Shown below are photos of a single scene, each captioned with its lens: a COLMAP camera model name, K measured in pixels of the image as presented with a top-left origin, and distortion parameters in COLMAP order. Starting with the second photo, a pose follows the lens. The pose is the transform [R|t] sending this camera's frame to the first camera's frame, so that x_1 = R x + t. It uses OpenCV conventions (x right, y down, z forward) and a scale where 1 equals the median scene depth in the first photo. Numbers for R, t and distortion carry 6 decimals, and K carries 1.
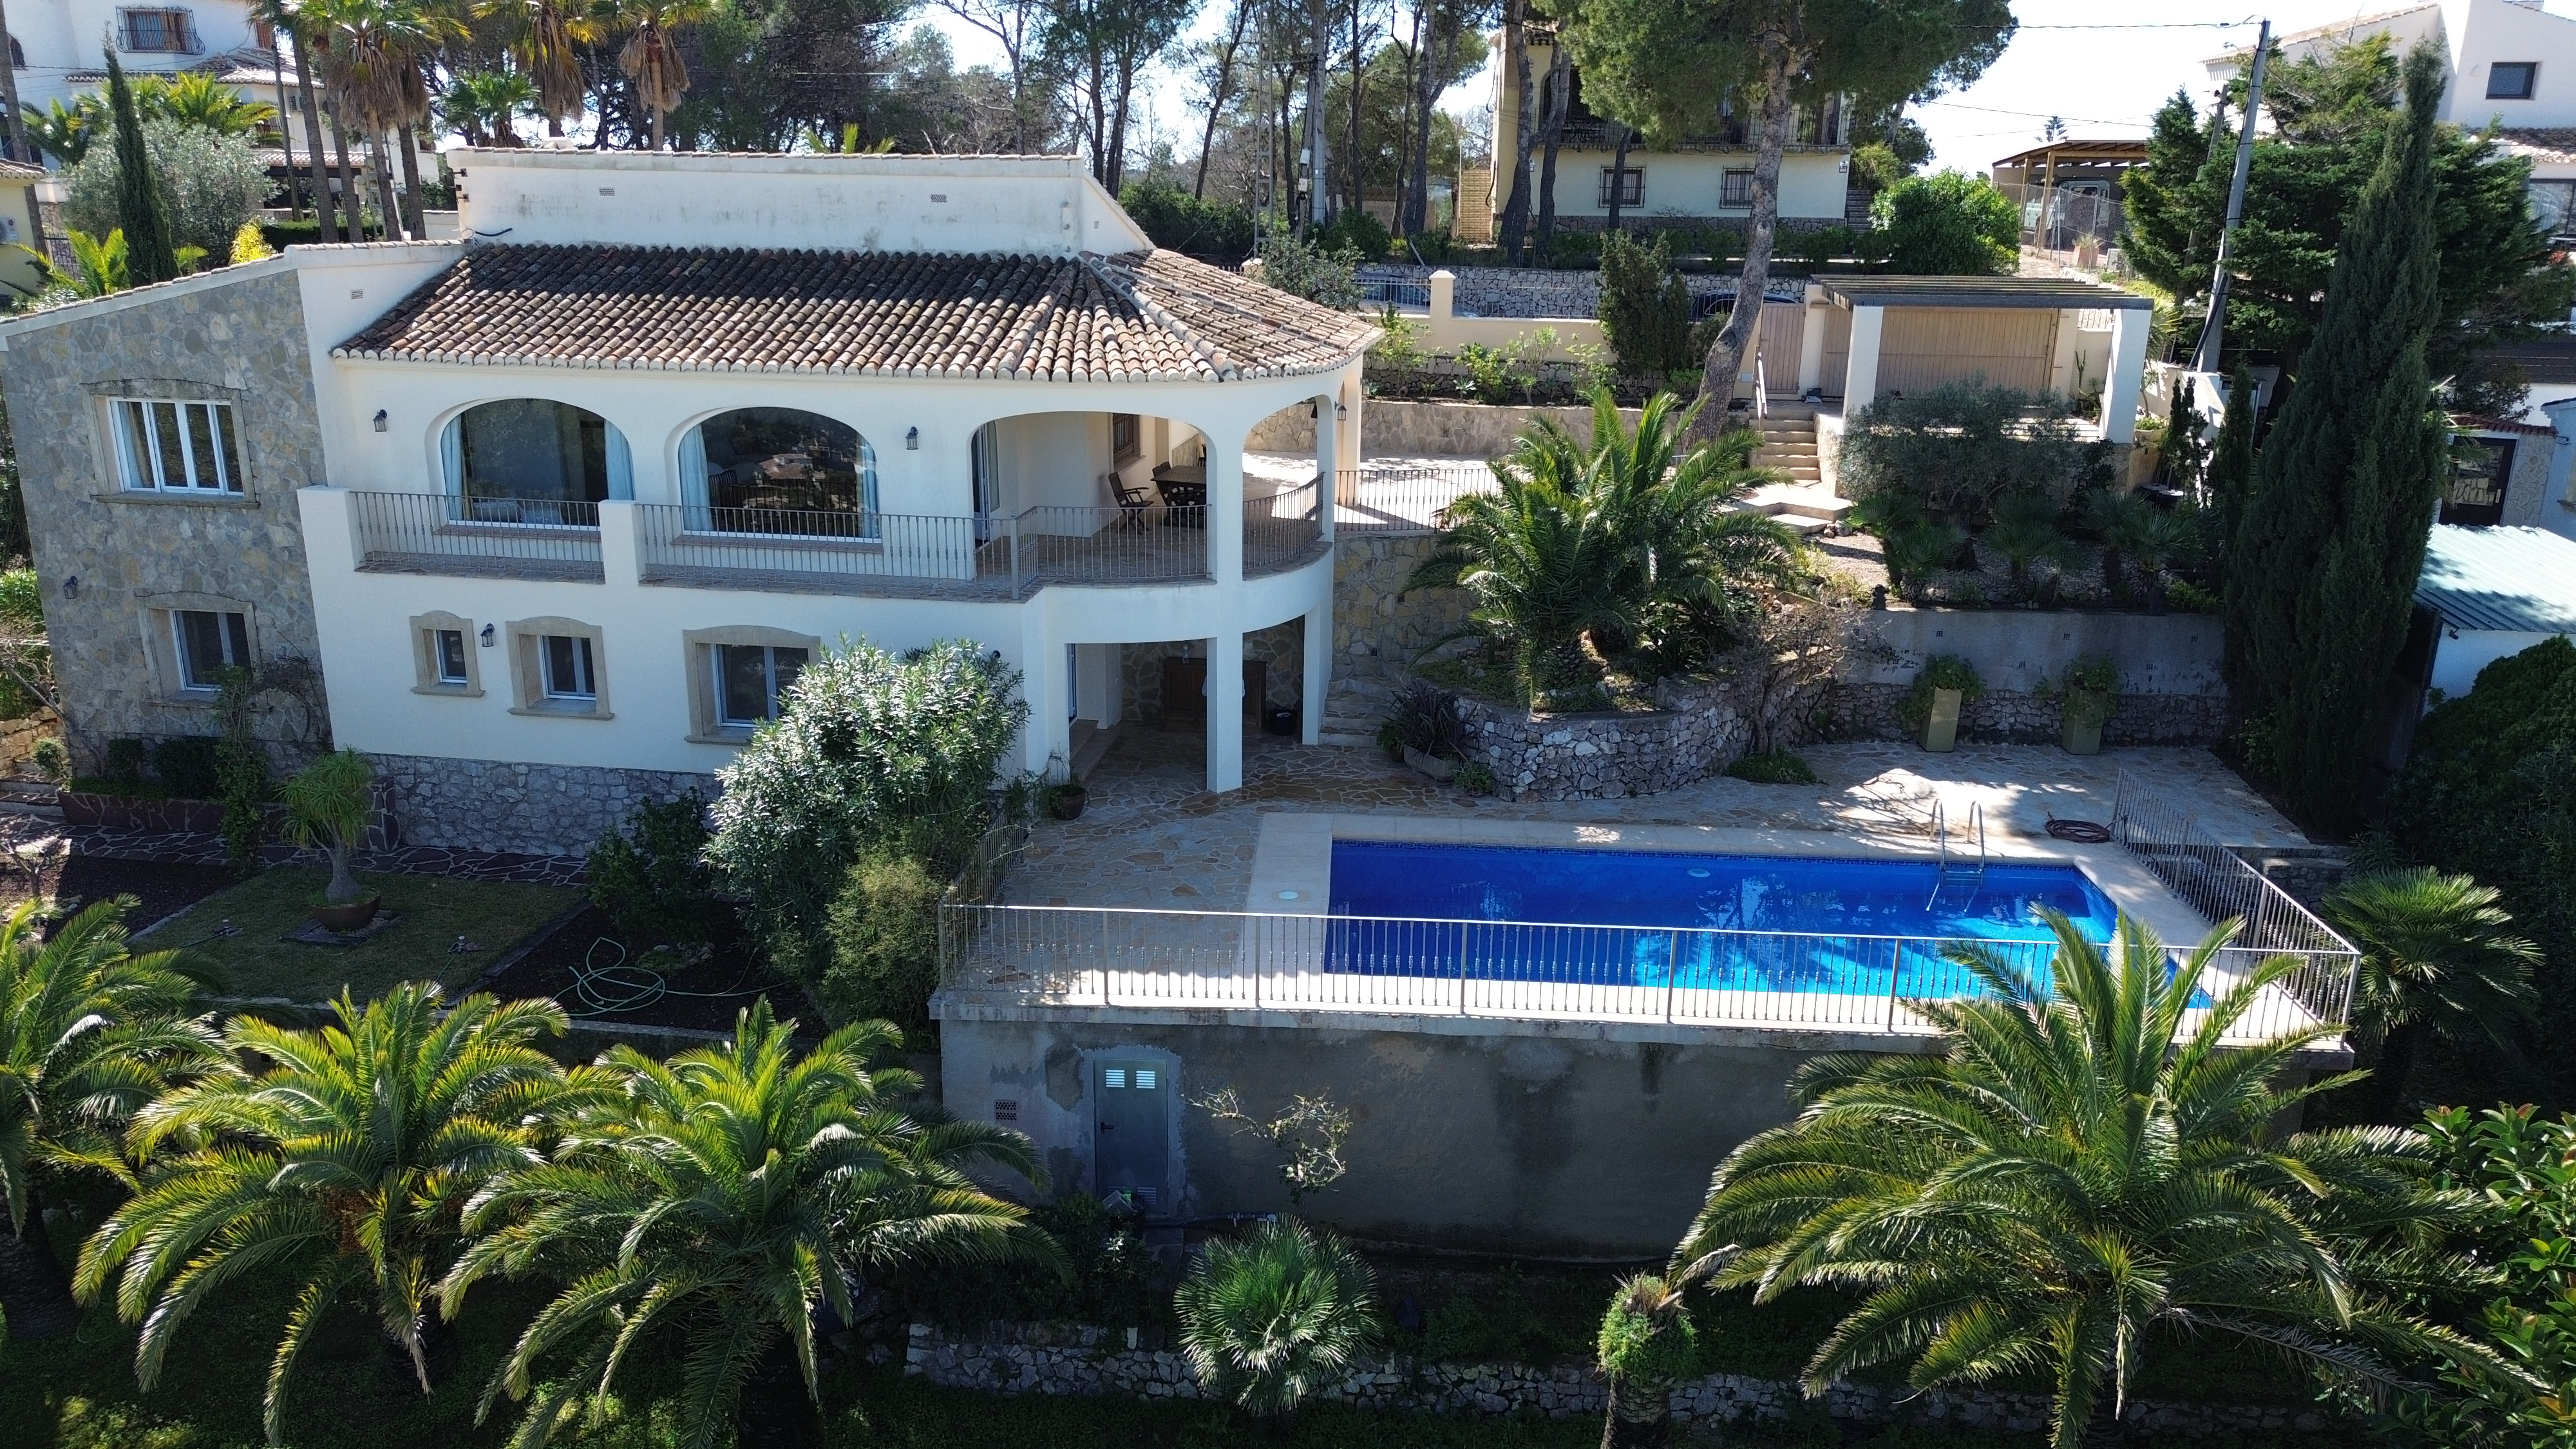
lens RADIAL K [[1823.5, 0, 1291.1], [0, 1823.5, 738.7], [0, 0, 1]] dist [0.024366, -0.018399]
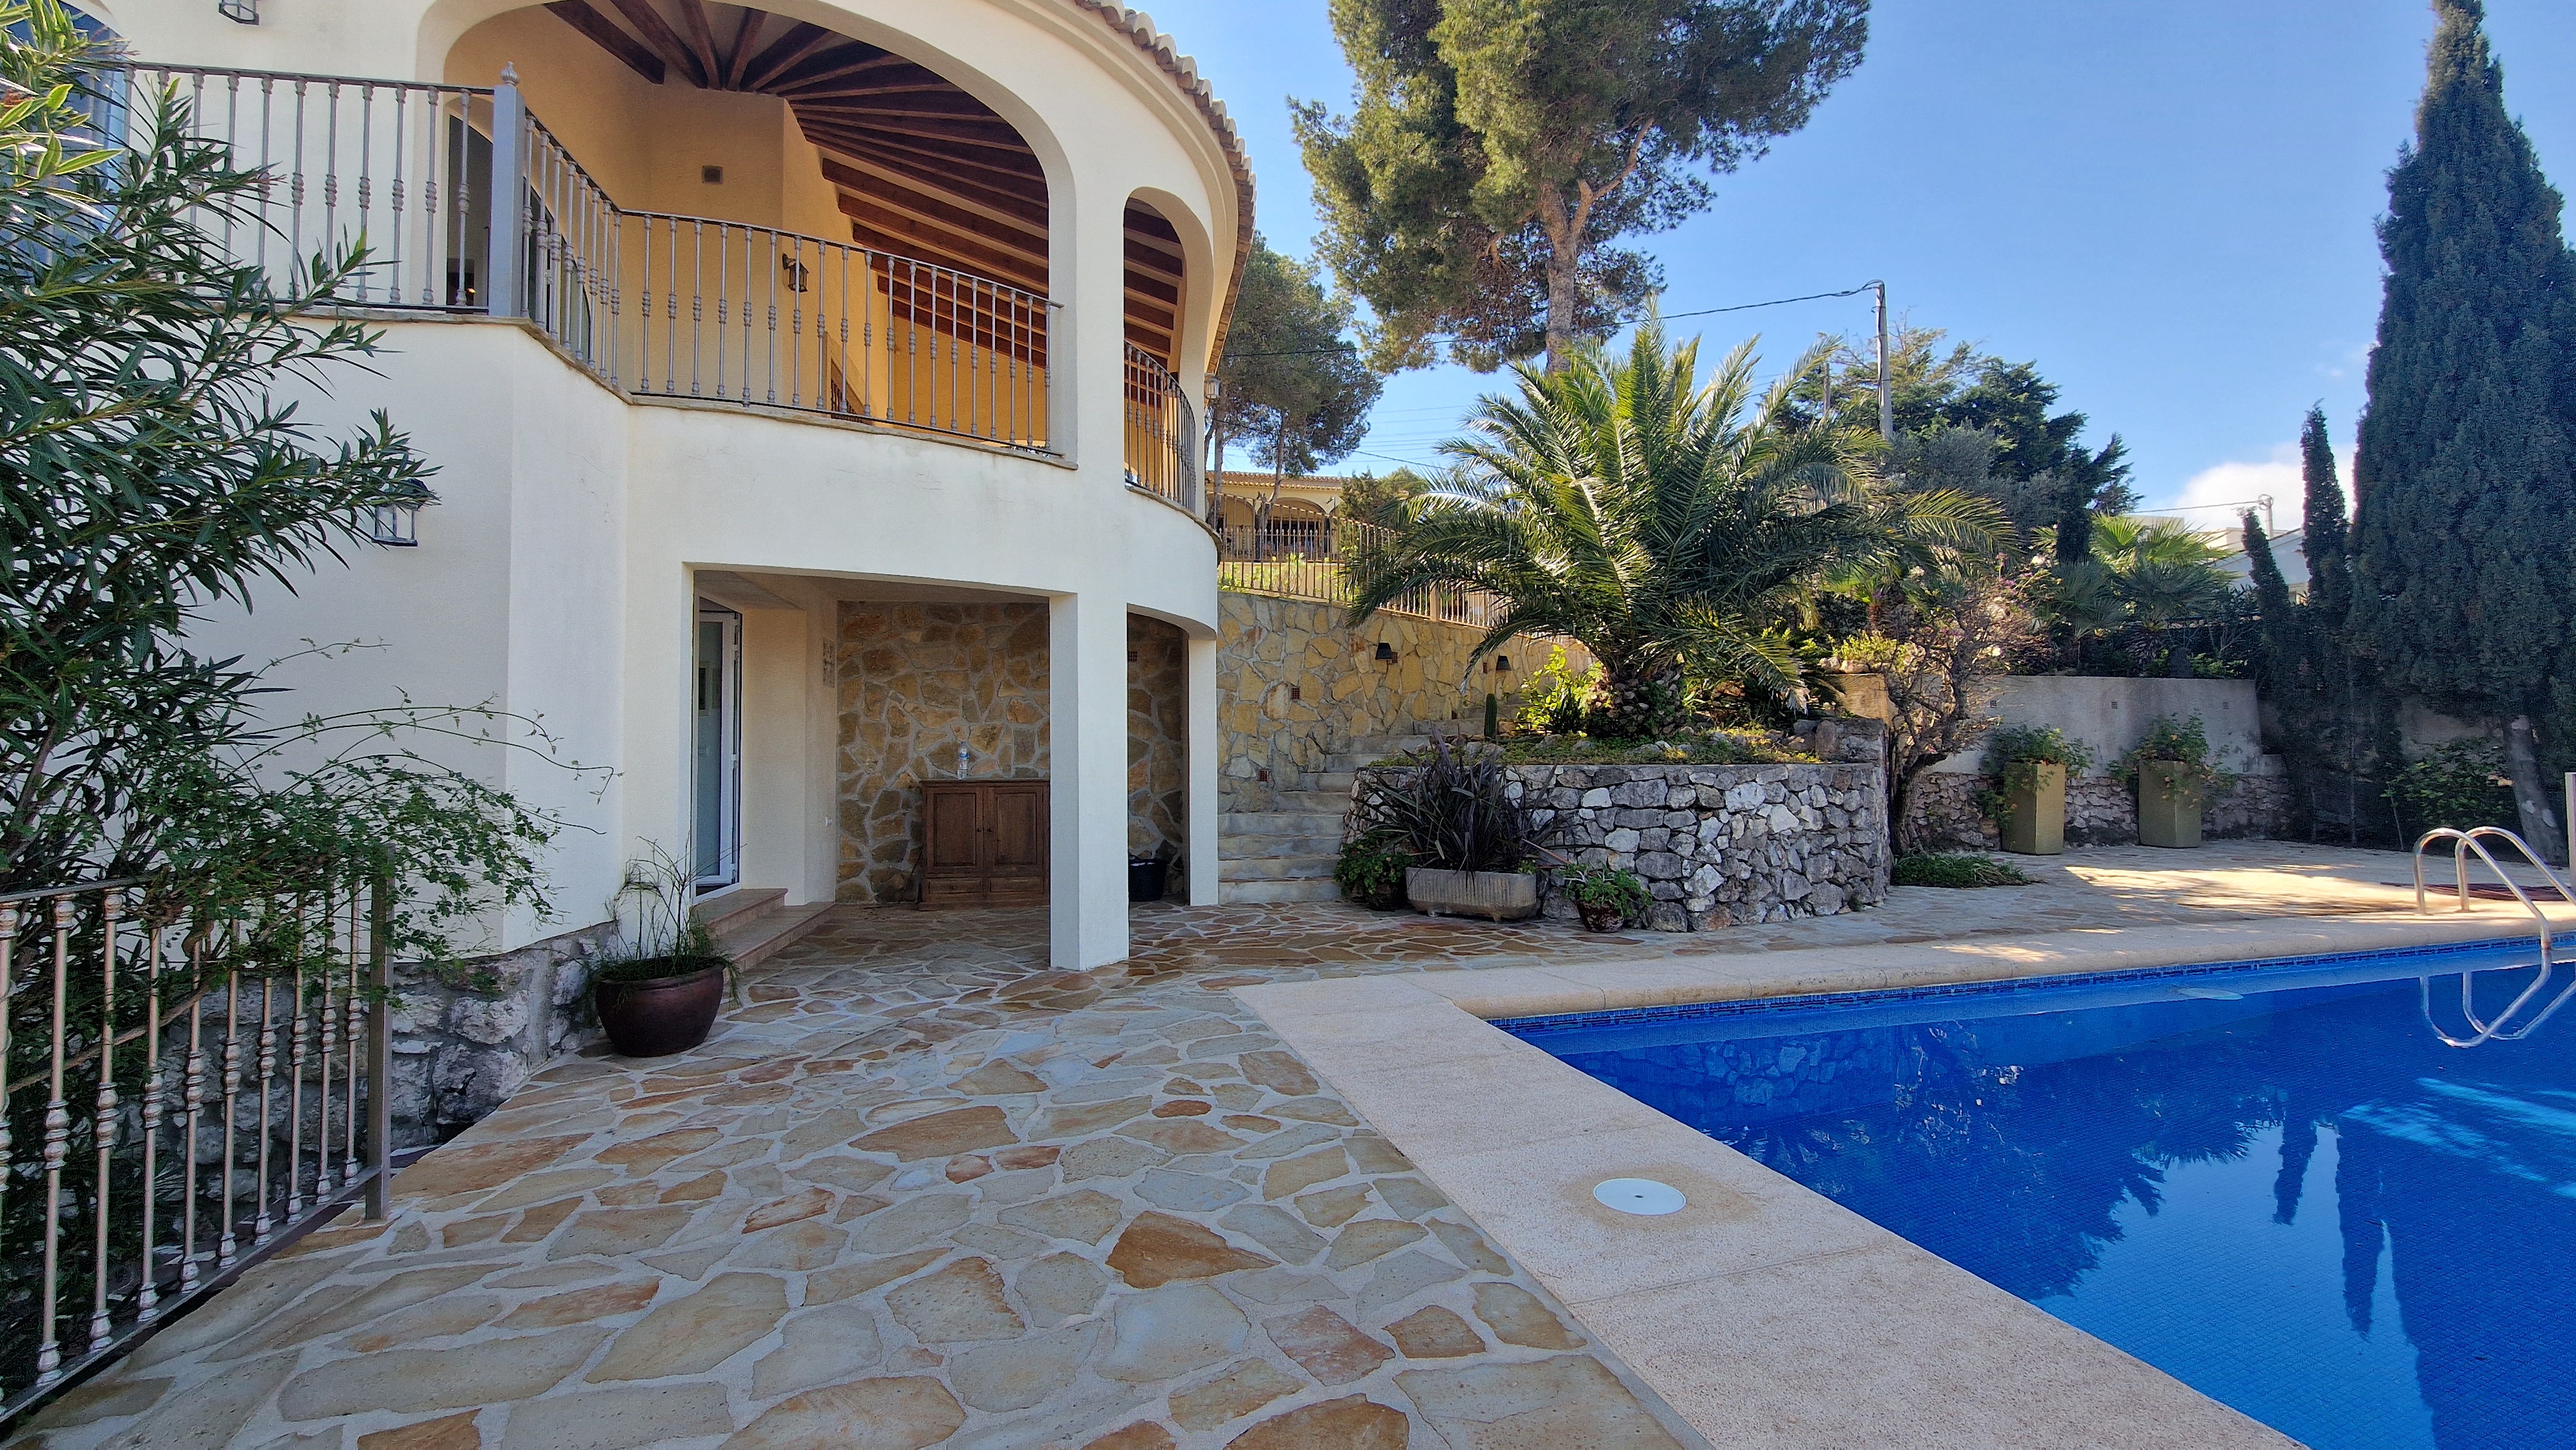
lens RADIAL K [[1062.5, 0, 1281.0], [0, 1062.5, 716.6], [0, 0, 1]] dist [-0.004763, -0.003577]
pose [[0.951389, -0.011002, 0.307794, -0.075682], [0.111509, 0.943867, -0.310936, 0.059538], [-0.287096, 0.330143, 0.899212, 0.787332]]
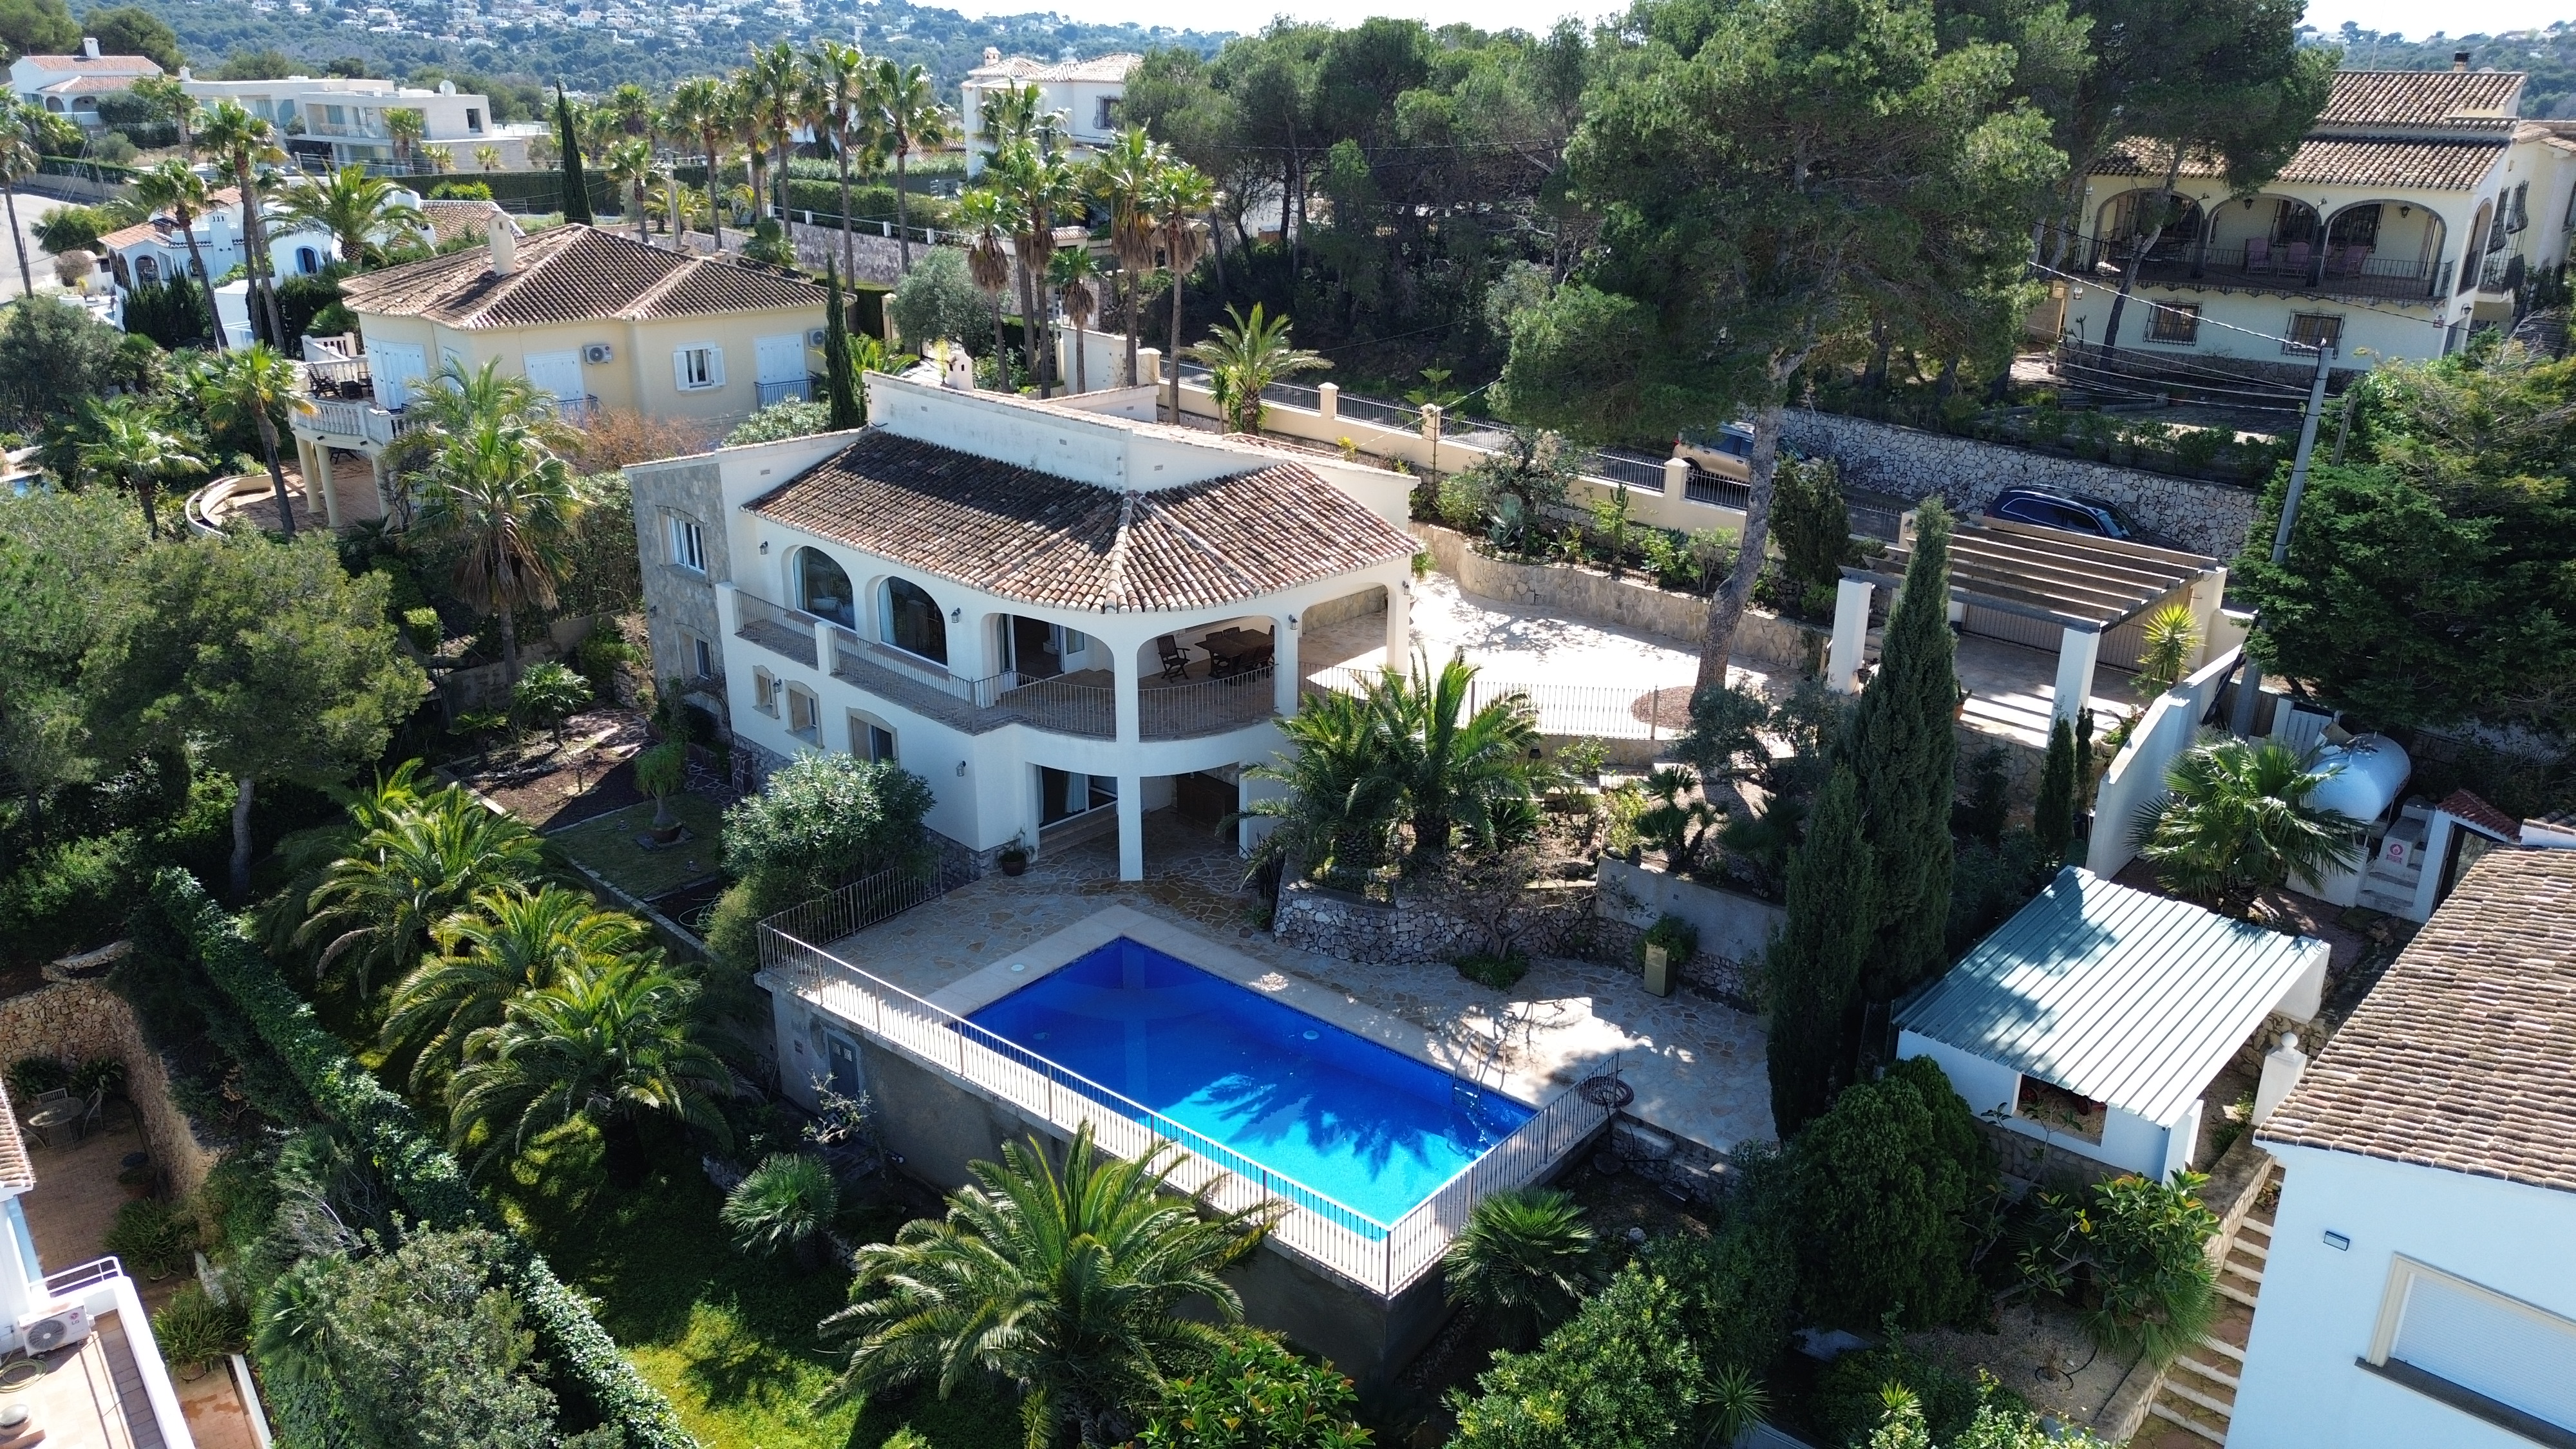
lens RADIAL K [[1823.5, 0, 1296.9], [0, 1823.5, 727.7], [0, 0, 1]] dist [0.024366, -0.018399]
pose [[0.801501, 0.201259, -0.563108, 0.906831], [-0.165924, 0.979536, 0.113926, -0.291452], [0.574513, 0.002122, 0.818492, -0.105891]]
